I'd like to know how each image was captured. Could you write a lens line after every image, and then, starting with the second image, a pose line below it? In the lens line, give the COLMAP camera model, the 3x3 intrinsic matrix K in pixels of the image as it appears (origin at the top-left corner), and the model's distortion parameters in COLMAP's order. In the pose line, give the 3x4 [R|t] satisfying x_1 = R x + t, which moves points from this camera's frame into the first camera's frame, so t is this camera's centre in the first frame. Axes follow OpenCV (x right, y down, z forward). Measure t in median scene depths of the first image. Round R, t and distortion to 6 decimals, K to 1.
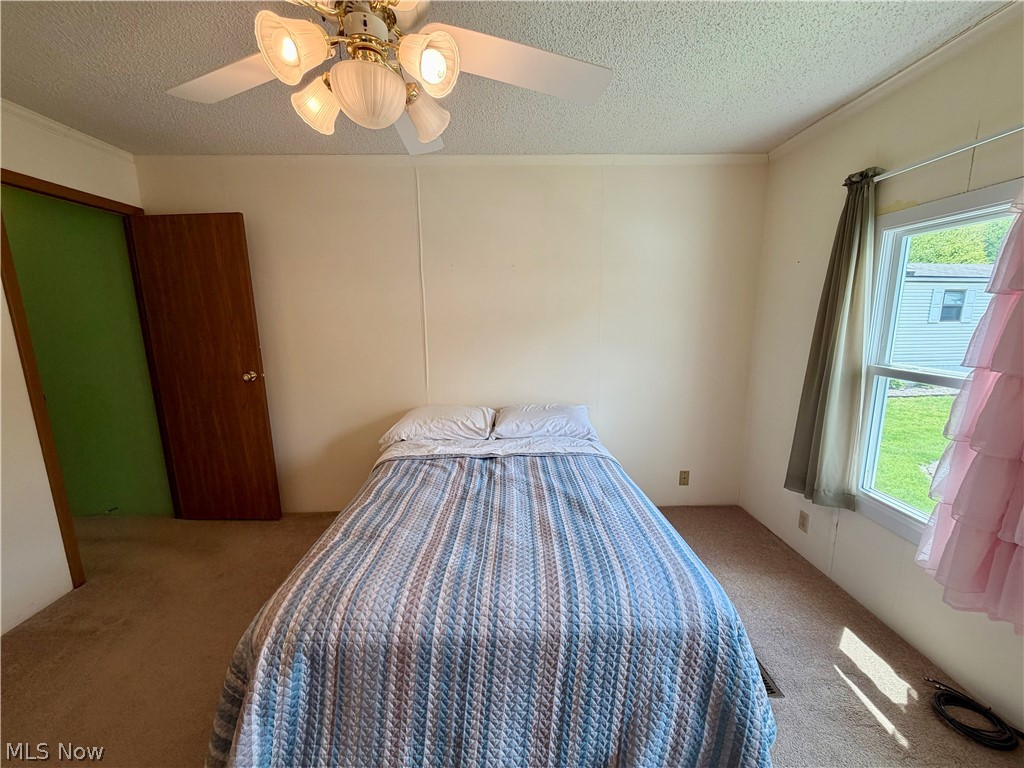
lens RADIAL K [[407.6, 0, 514.5], [0, 407.6, 385.2], [0, 0, 1]] dist [-0.000063, -0.000157]
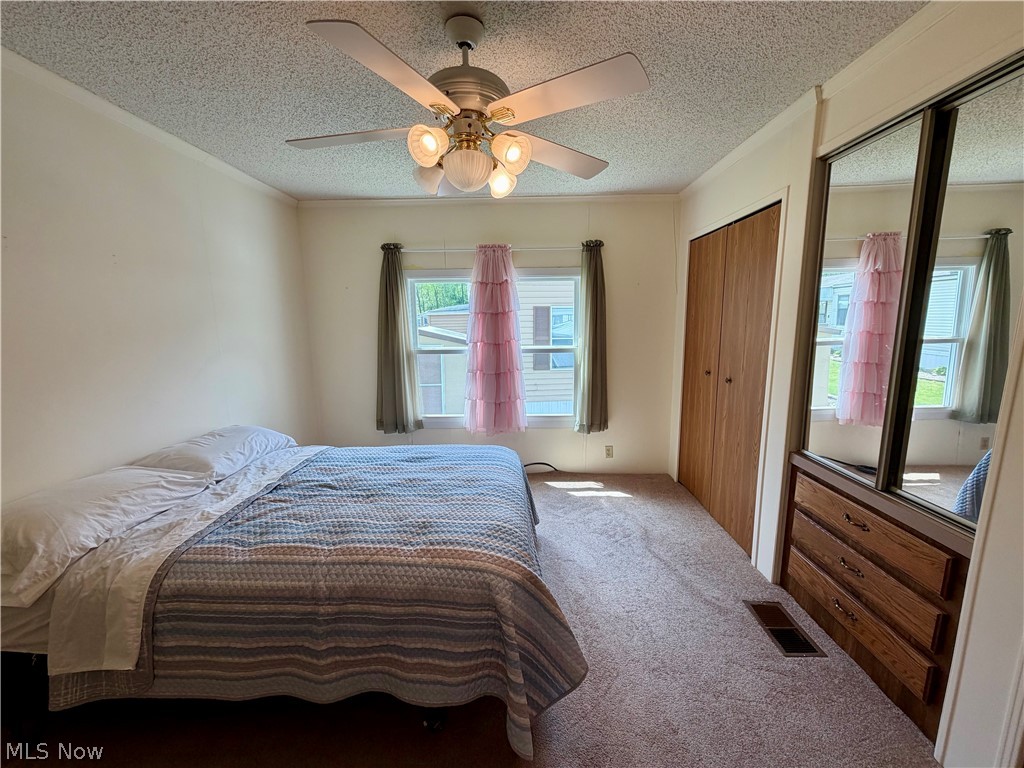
lens RADIAL K [[407.6, 0, 514.5], [0, 407.6, 385.2], [0, 0, 1]] dist [-0.000063, -0.000157]
pose [[0.041977, -0.155062, 0.987013, -0.868491], [0.182573, 0.972440, 0.145008, -0.068532], [-0.982296, 0.174115, 0.069130, 0.395720]]
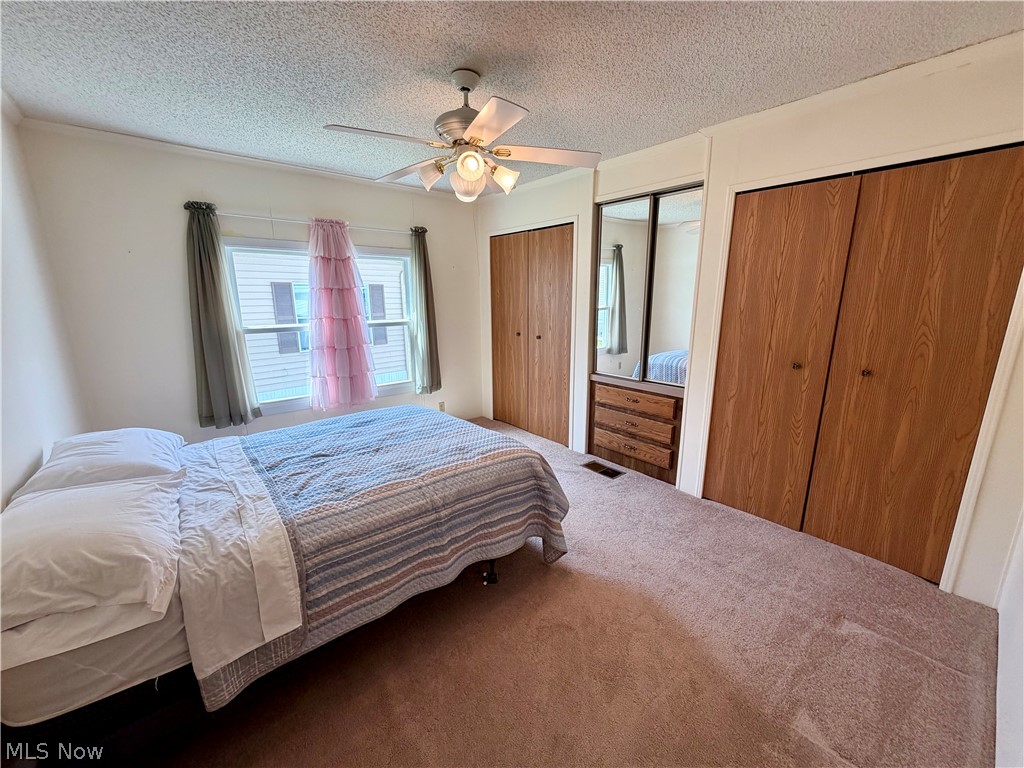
lens RADIAL K [[407.6, 0, 514.5], [0, 407.6, 385.2], [0, 0, 1]] dist [-0.000063, -0.000157]
pose [[-0.628327, -0.157983, 0.761739, -0.986756], [0.142164, 0.939357, 0.312085, -0.170672], [-0.764849, 0.304384, -0.567764, 1.027415]]
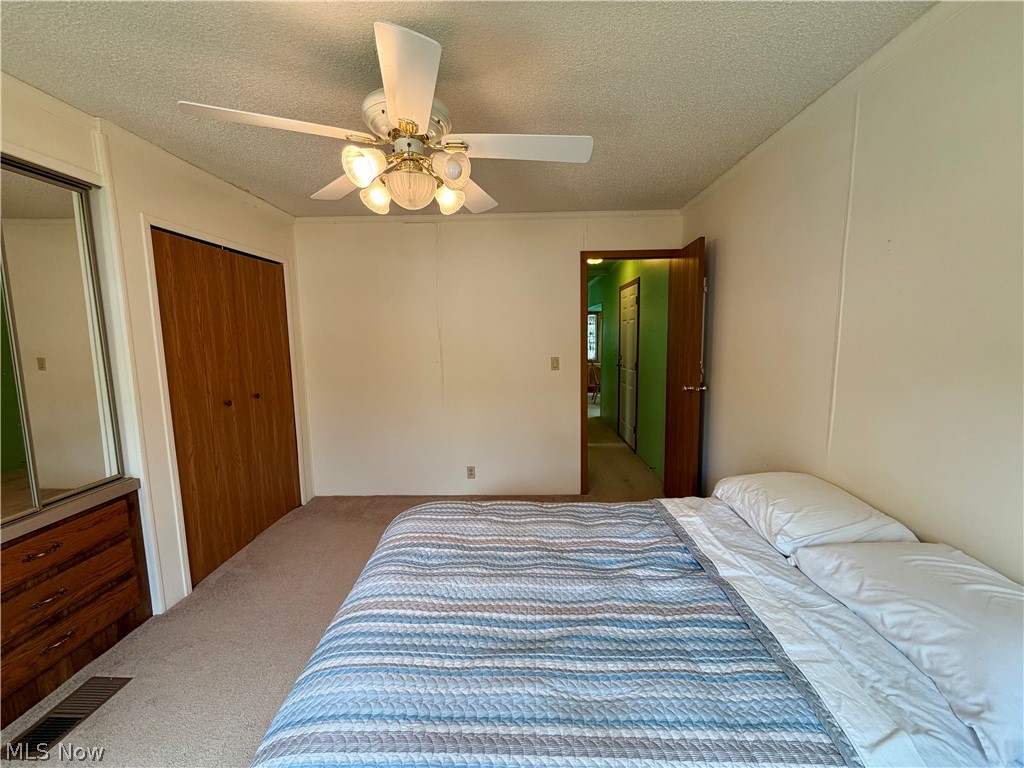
lens RADIAL K [[407.6, 0, 514.5], [0, 407.6, 385.2], [0, 0, 1]] dist [-0.000063, -0.000157]
pose [[-0.046666, 0.135734, -0.989646, 0.532309], [-0.157179, 0.977386, 0.141465, -0.133964], [0.986467, 0.162153, -0.024276, 0.690460]]
